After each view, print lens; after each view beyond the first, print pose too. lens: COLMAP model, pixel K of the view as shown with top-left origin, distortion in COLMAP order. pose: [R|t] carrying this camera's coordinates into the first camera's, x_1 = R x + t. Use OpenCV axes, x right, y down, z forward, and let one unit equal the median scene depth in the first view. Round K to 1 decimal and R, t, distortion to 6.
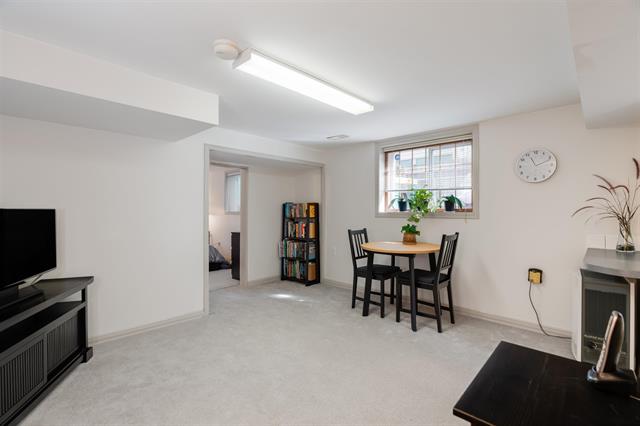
lens RADIAL K [[298.2, 0, 329.2], [0, 298.2, 209.2], [0, 0, 1]] dist [-0.008908, 0.004637]
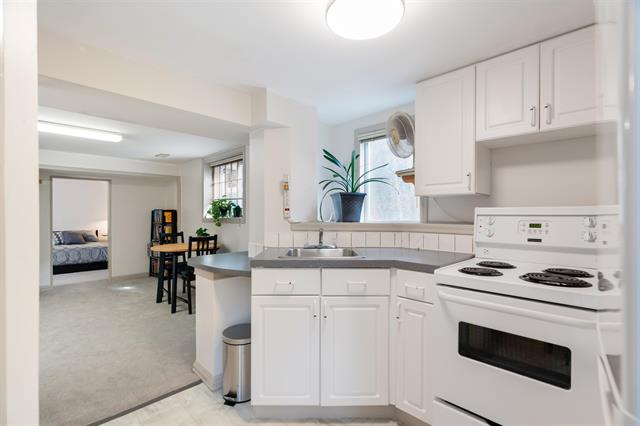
lens RADIAL K [[298.2, 0, 315.6], [0, 298.2, 214.0], [0, 0, 1]] dist [-0.008908, 0.004637]
pose [[0.998799, -0.007714, -0.048379, 0.660609], [0.008075, 0.999941, 0.007276, -0.009929], [0.048320, -0.007658, 0.998803, -0.155930]]
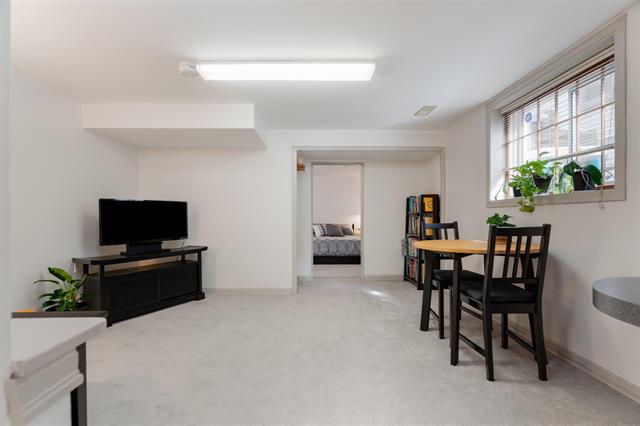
lens RADIAL K [[298.2, 0, 318.9], [0, 298.2, 216.5], [0, 0, 1]] dist [-0.008908, 0.004637]
pose [[0.691751, -0.003829, -0.722126, 0.394571], [0.010263, 0.999937, 0.004529, 0.040762], [0.722063, -0.010544, 0.691747, 0.205954]]
